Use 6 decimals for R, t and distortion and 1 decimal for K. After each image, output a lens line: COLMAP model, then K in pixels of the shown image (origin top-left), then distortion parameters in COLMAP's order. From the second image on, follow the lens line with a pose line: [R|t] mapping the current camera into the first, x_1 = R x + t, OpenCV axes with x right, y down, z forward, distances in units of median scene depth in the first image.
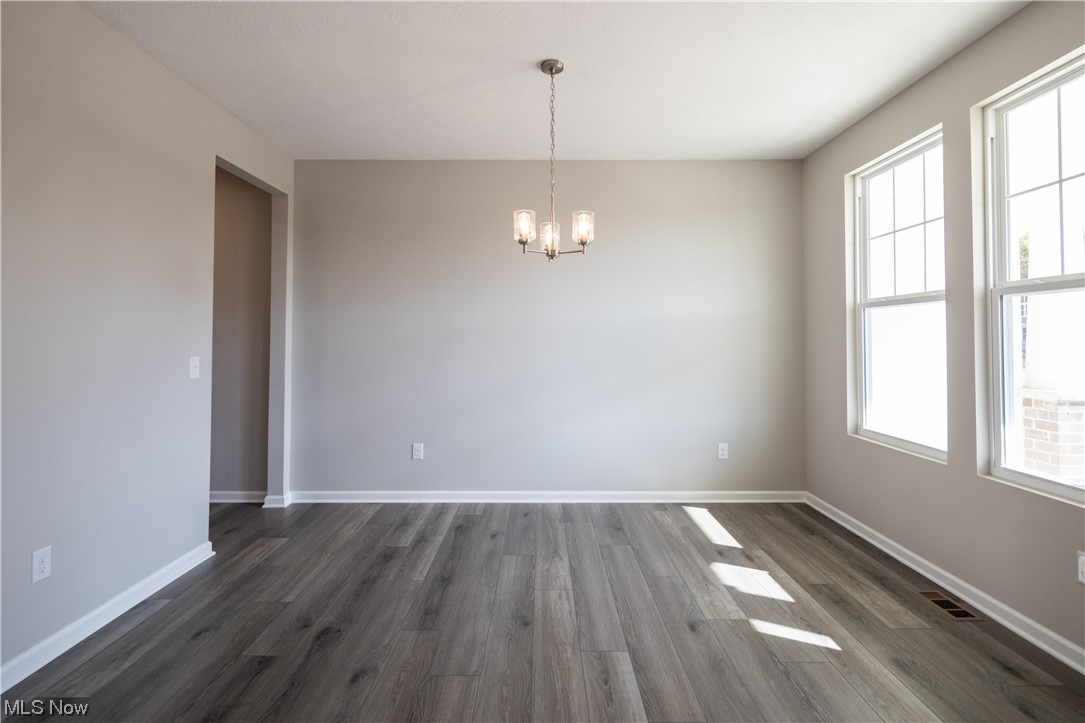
lens RADIAL K [[527.6, 0, 542.3], [0, 527.6, 322.7], [0, 0, 1]] dist [-0.001456, -0.000990]
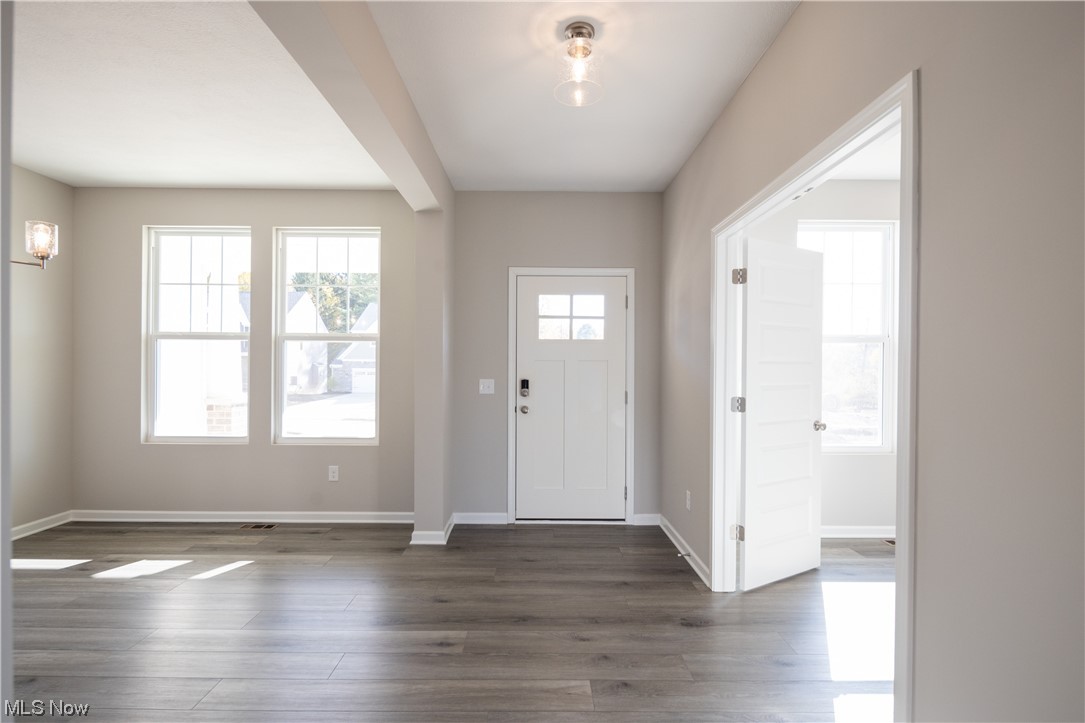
lens RADIAL K [[521.0, 0, 546.2], [0, 521.0, 361.0], [0, 0, 1]] dist [-0.001052, -0.000896]
pose [[-0.015969, 0.011401, 0.999807, -0.715927], [-0.036672, 0.999256, -0.011980, 0.005593], [-0.999200, -0.036856, -0.015539, 0.122215]]
